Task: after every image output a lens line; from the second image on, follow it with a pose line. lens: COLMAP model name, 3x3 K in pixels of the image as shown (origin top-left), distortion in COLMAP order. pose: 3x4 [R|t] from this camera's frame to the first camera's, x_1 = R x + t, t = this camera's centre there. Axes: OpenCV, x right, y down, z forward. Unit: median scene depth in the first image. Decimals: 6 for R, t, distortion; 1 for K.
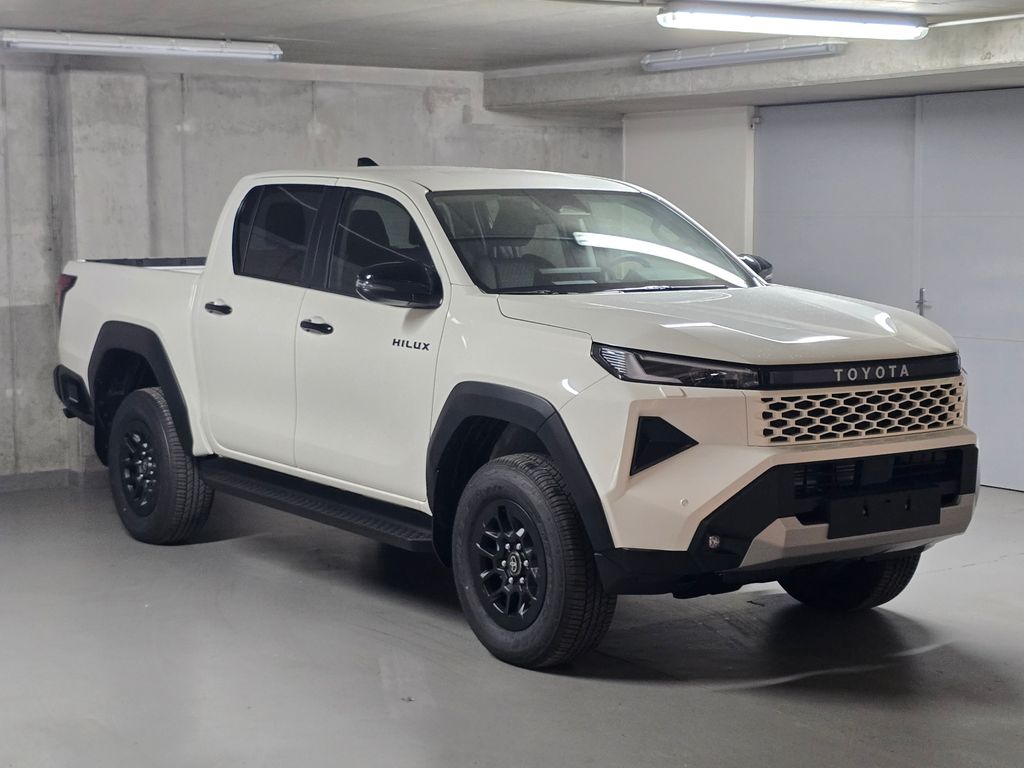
lens RADIAL K [[1840.7, 0, 512.0], [0, 1840.7, 384.0], [0, 0, 1]] dist [0.213811, -0.881030]
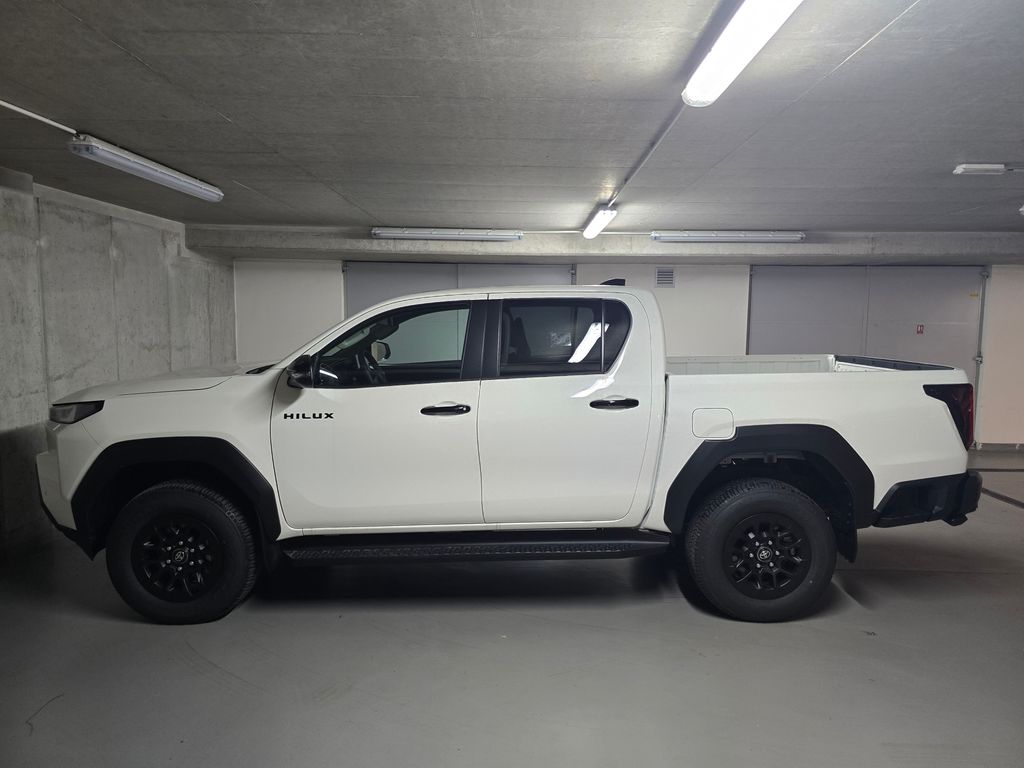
lens RADIAL K [[690.1, 0, 522.8], [0, 690.1, 380.3], [0, 0, 1]] dist [0.037865, -0.034567]
pose [[0.561191, -0.066498, 0.825010, -0.388459], [0.064619, 0.997245, 0.036425, -0.046614], [-0.825160, 0.032870, 0.563942, 0.501157]]
